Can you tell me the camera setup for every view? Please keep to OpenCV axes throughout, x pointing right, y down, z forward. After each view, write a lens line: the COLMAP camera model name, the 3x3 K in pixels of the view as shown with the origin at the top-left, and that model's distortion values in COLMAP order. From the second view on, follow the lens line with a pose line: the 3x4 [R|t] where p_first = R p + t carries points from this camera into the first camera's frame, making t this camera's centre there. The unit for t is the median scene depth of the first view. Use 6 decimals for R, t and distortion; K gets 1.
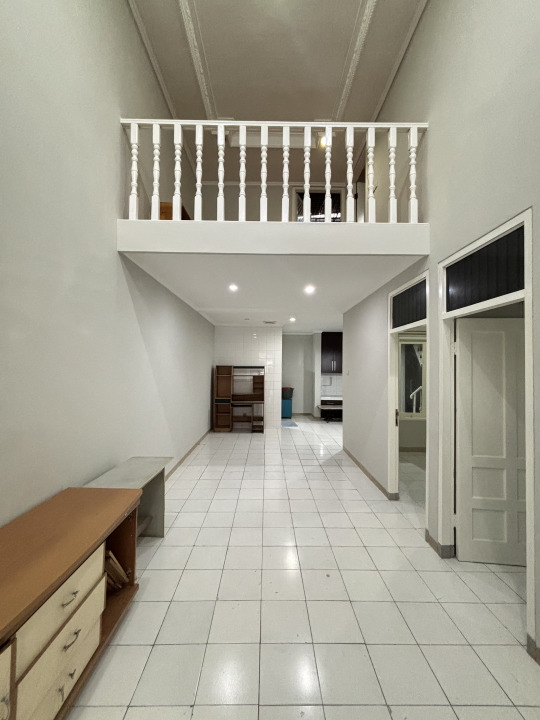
lens RADIAL K [[287.6, 0, 268.0], [0, 287.6, 360.8], [0, 0, 1]] dist [0.002162, 0.000052]
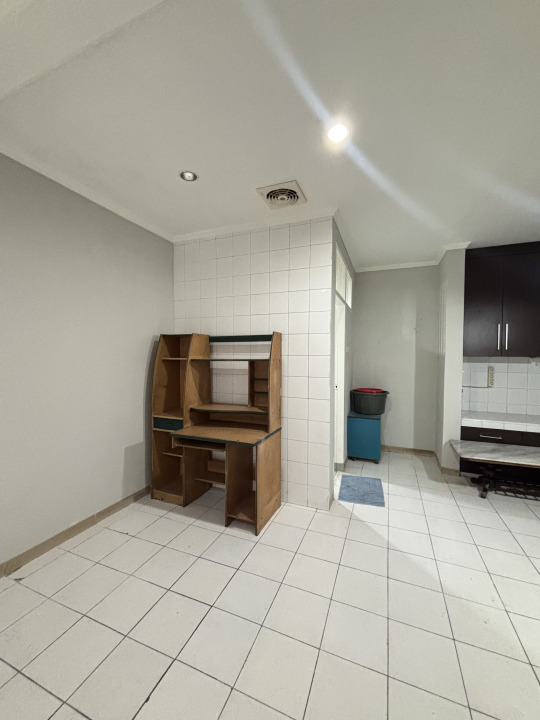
lens RADIAL K [[291.5, 0, 272.7], [0, 291.5, 359.7], [0, 0, 1]] dist [0.004275, -0.000721]
pose [[0.925799, 0.004288, -0.377992, 0.115608], [0.009850, 0.999323, 0.035460, 0.037570], [0.377888, -0.036552, 0.925129, 0.648422]]
